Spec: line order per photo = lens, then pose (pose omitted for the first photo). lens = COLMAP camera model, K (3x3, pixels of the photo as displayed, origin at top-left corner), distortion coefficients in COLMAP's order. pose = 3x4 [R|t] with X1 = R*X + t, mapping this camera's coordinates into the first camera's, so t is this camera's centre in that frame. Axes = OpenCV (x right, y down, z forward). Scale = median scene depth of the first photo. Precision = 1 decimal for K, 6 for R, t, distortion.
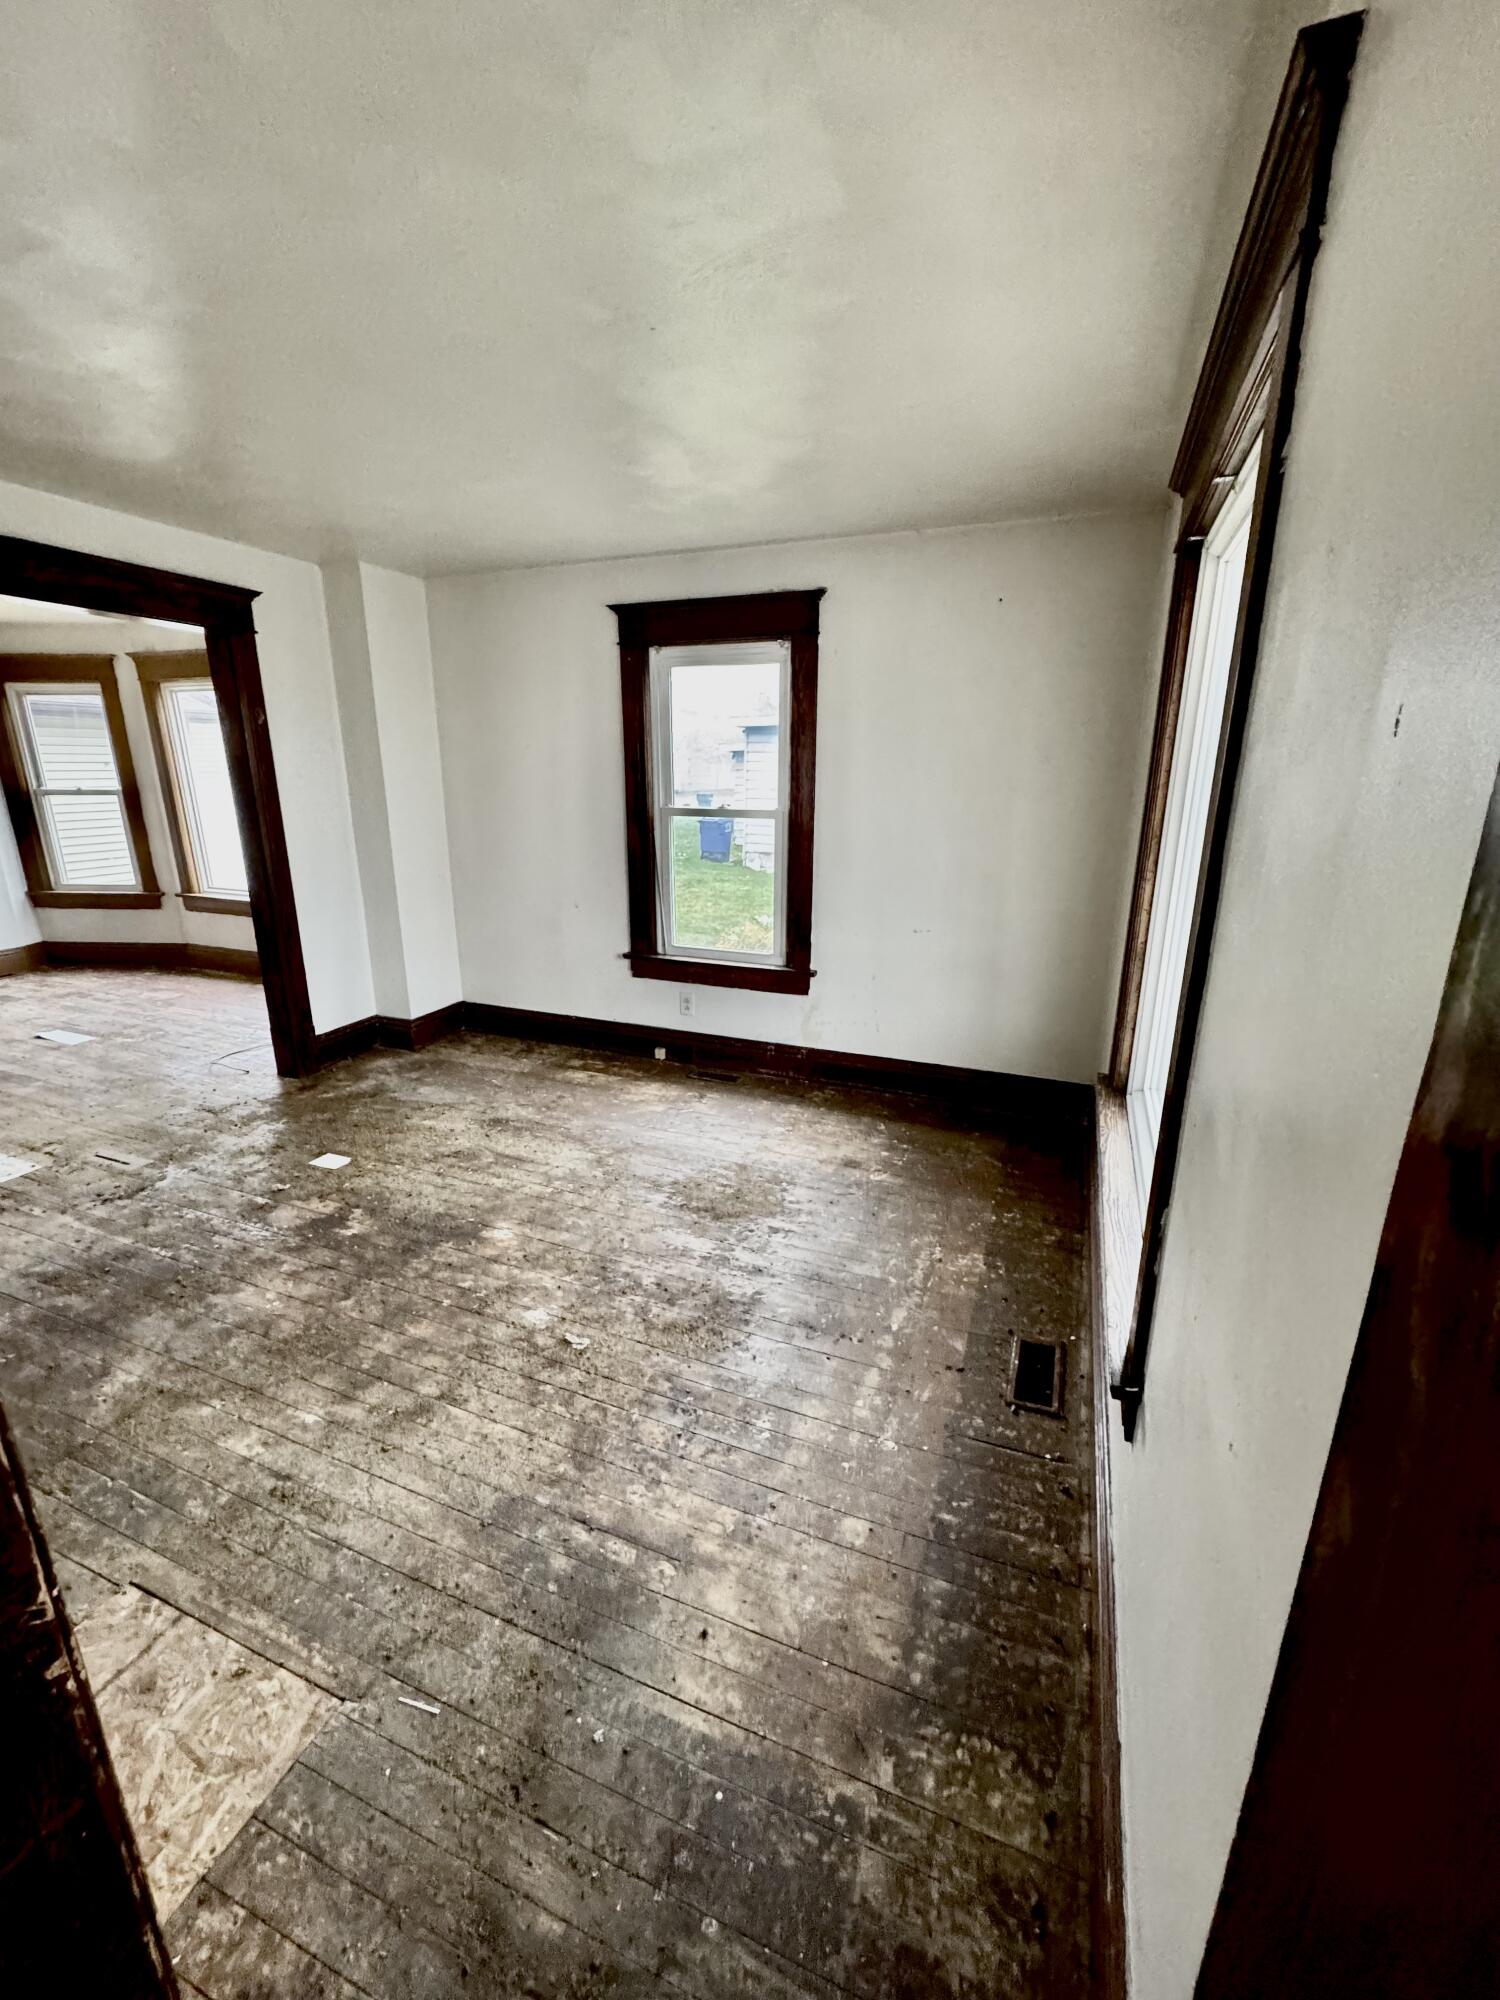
lens RADIAL K [[818.1, 0, 761.3], [0, 818.1, 1004.0], [0, 0, 1]] dist [0.000681, 0.000091]
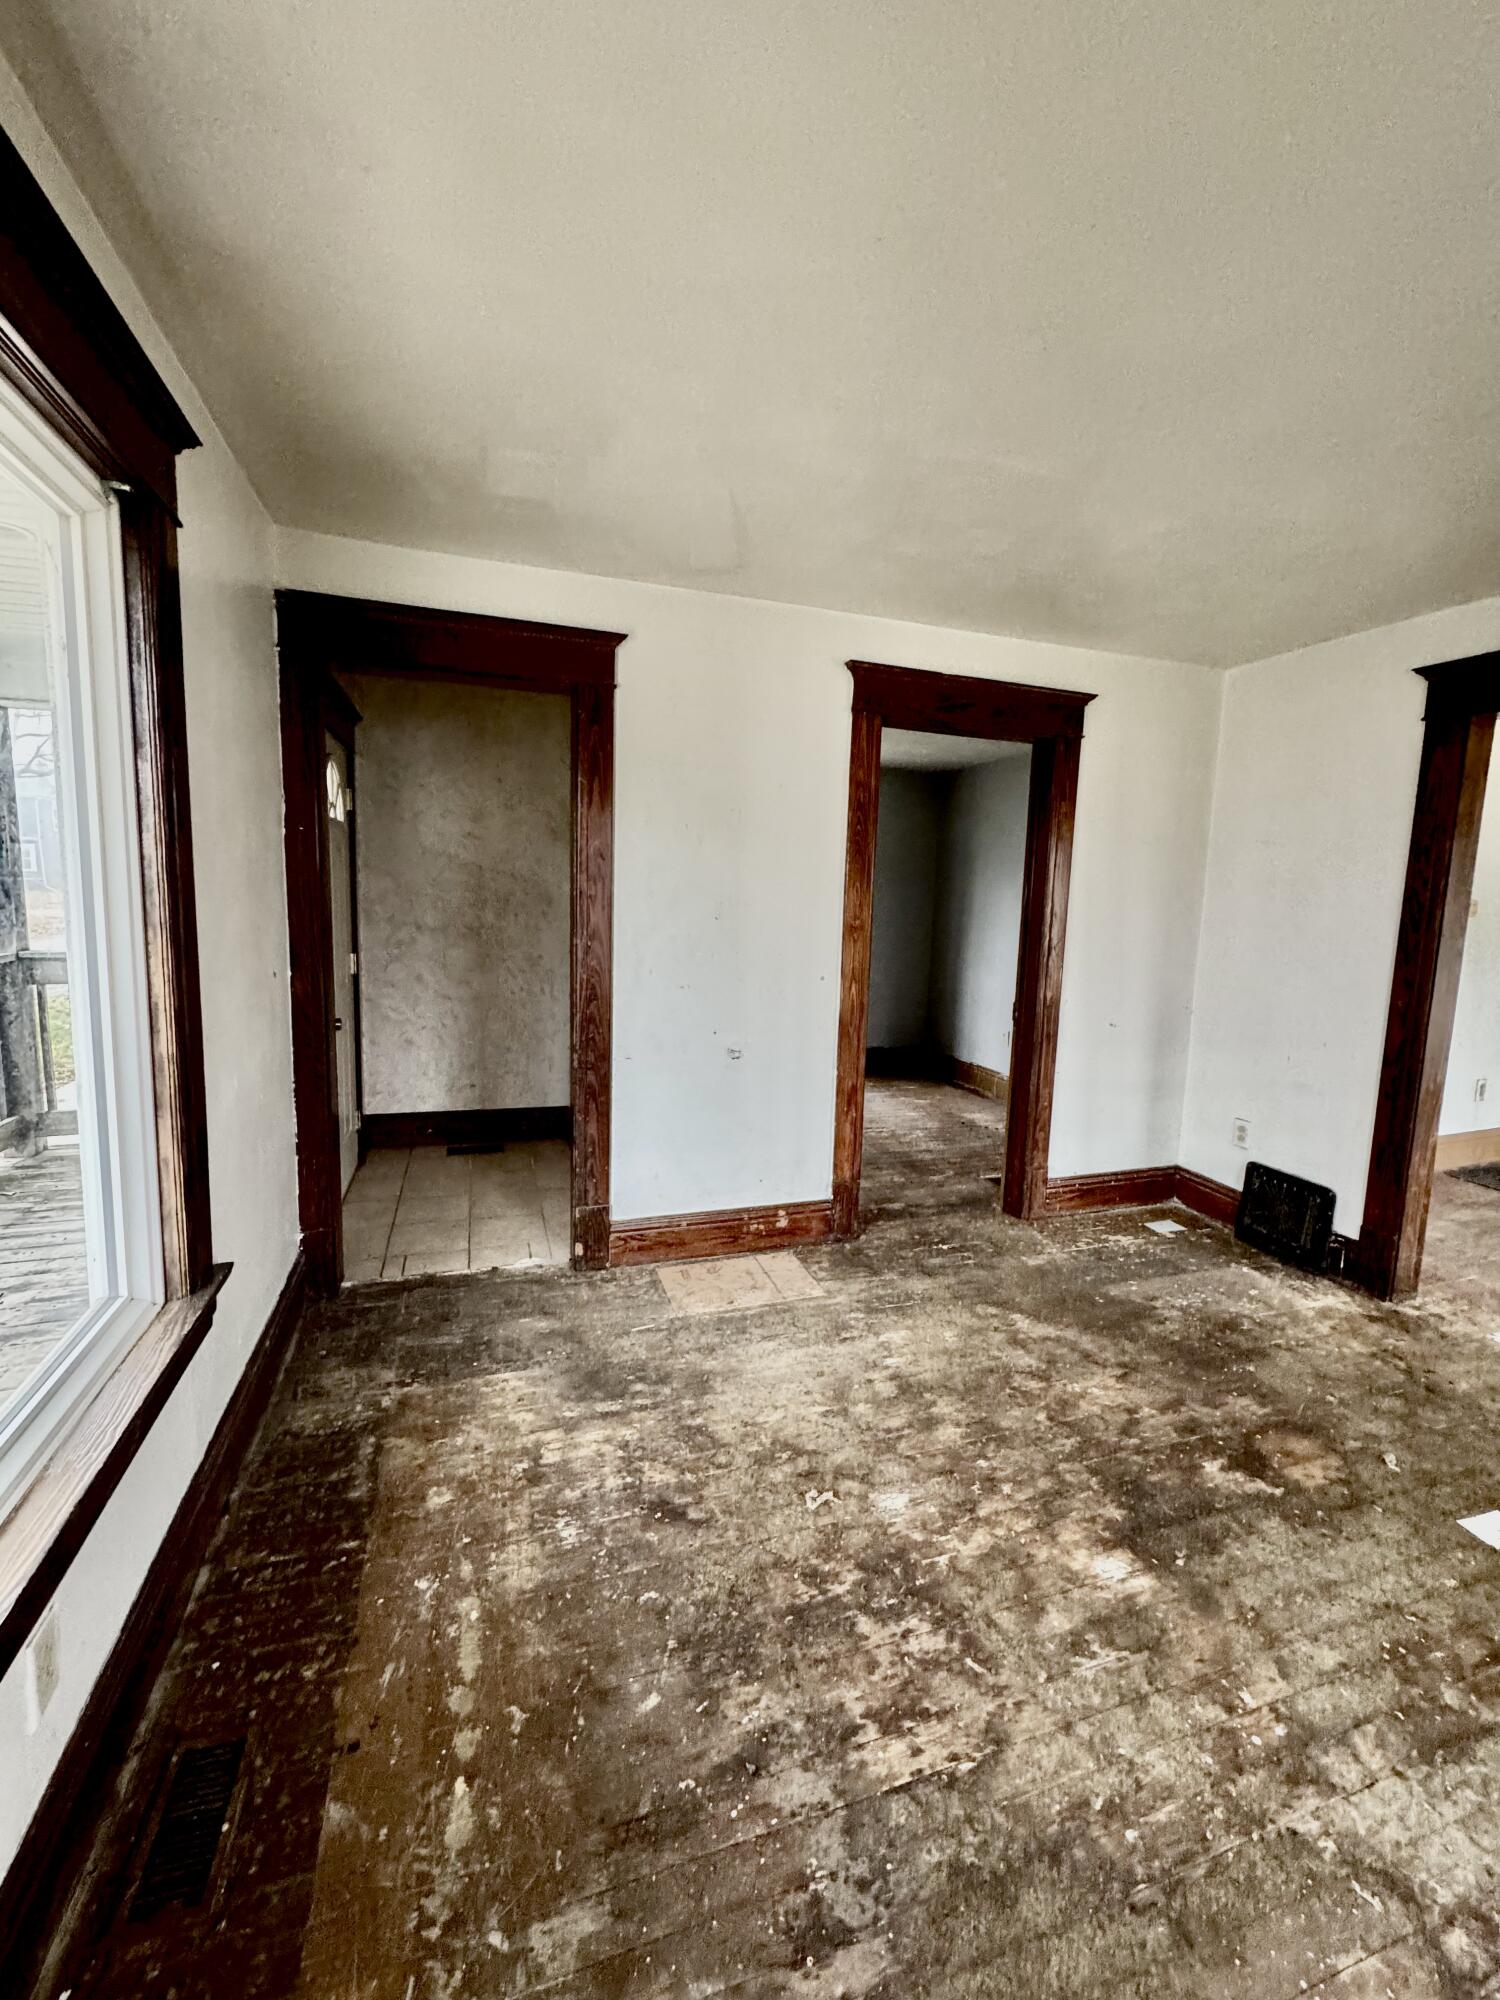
lens RADIAL K [[818.1, 0, 751.9], [0, 818.1, 989.8], [0, 0, 1]] dist [0.000681, 0.000091]
pose [[-0.773456, 0.045613, -0.632207, 0.357088], [-0.213048, 0.920670, 0.327073, -0.356306], [0.596973, 0.387667, -0.702380, 1.373430]]
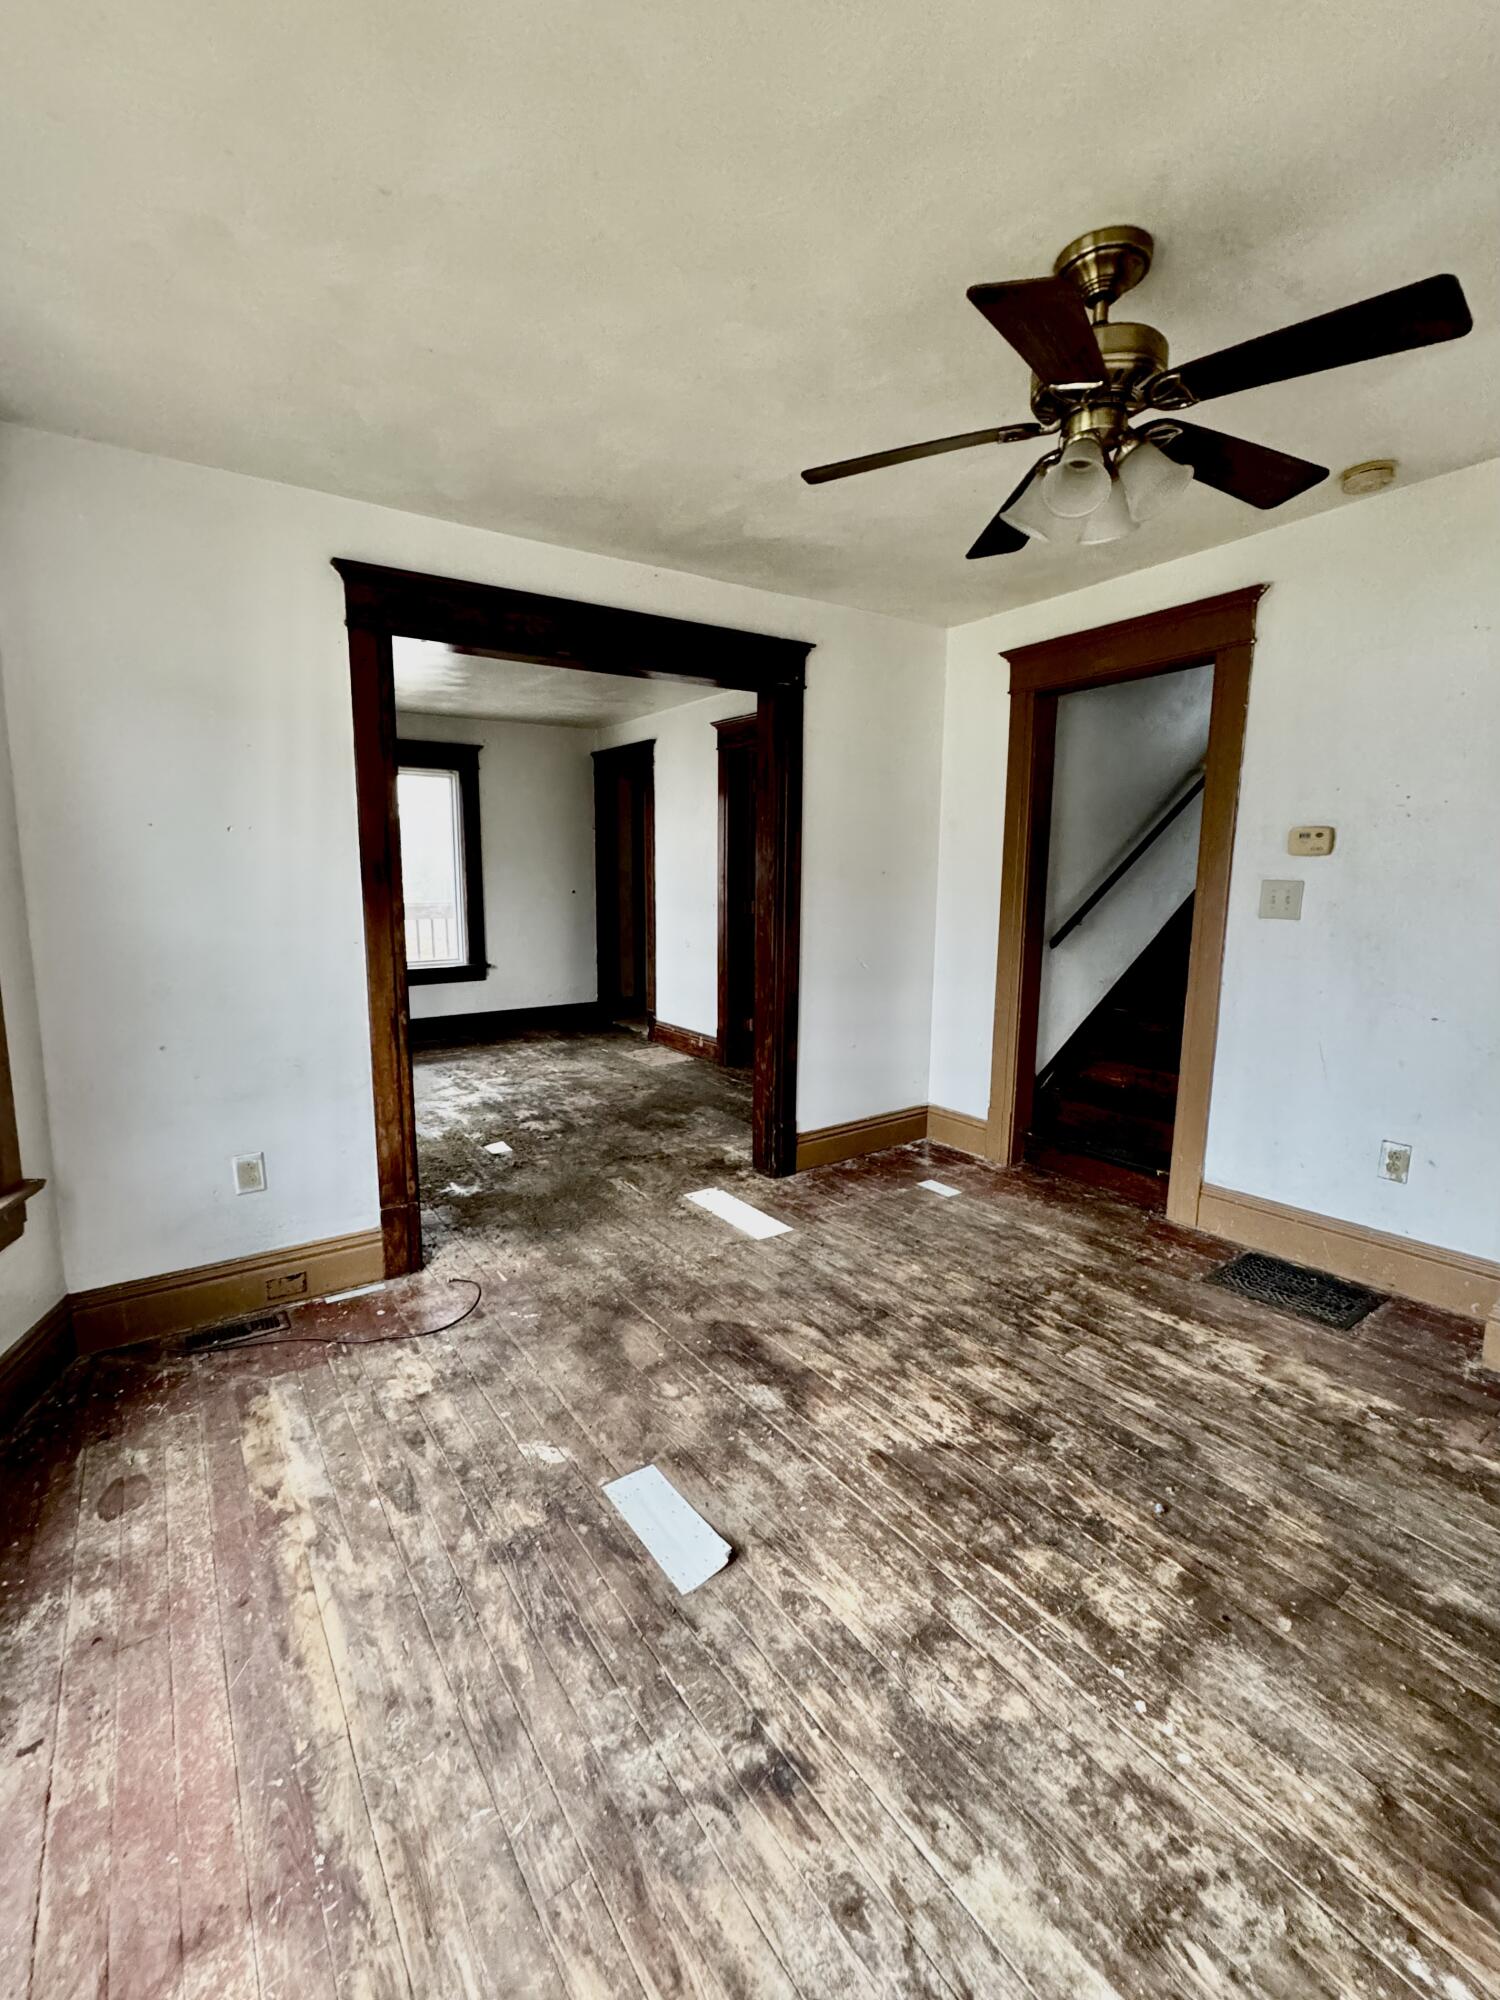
lens RADIAL K [[818.1, 0, 739.5], [0, 818.1, 1000.7], [0, 0, 1]] dist [0.000681, 0.000091]
pose [[-0.836570, -0.102358, 0.538213, -2.139325], [0.143301, 0.907308, 0.395293, -0.651884], [-0.528786, 0.407816, -0.744359, 2.384727]]
